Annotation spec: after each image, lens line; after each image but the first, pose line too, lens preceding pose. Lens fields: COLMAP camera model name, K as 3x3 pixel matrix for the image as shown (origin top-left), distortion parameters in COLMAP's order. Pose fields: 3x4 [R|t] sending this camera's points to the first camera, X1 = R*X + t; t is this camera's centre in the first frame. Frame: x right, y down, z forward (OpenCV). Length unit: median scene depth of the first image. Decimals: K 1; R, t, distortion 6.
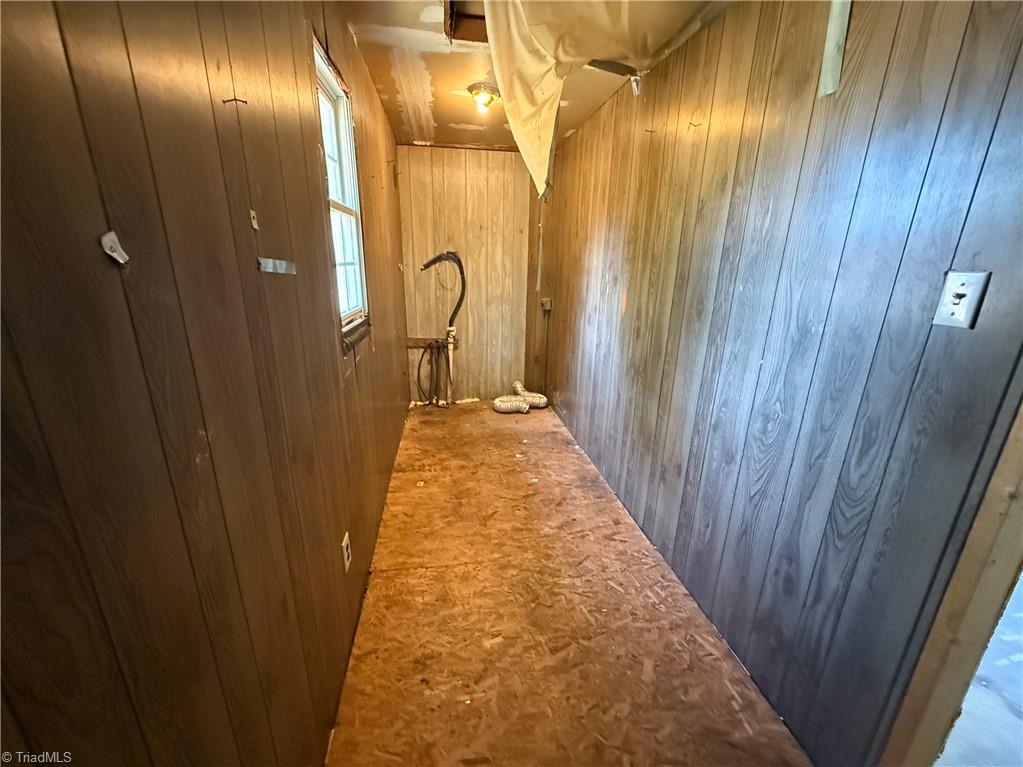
lens RADIAL K [[405.9, 0, 511.1], [0, 405.9, 383.1], [0, 0, 1]] dist [0.000142, -0.000117]
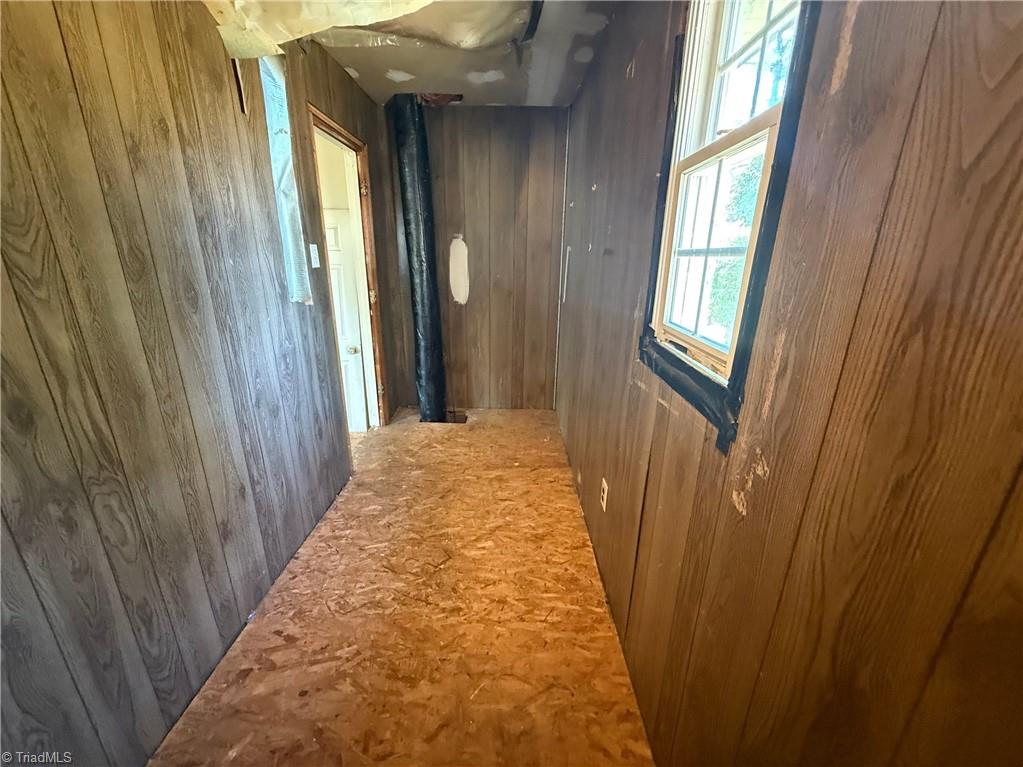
lens RADIAL K [[405.9, 0, 511.7], [0, 405.9, 381.4], [0, 0, 1]] dist [0.000142, -0.000117]
pose [[-0.986313, -0.079849, 0.144259, -0.250709], [0.014818, 0.828449, 0.559868, -0.471606], [-0.164216, 0.554343, -0.815927, 1.625645]]
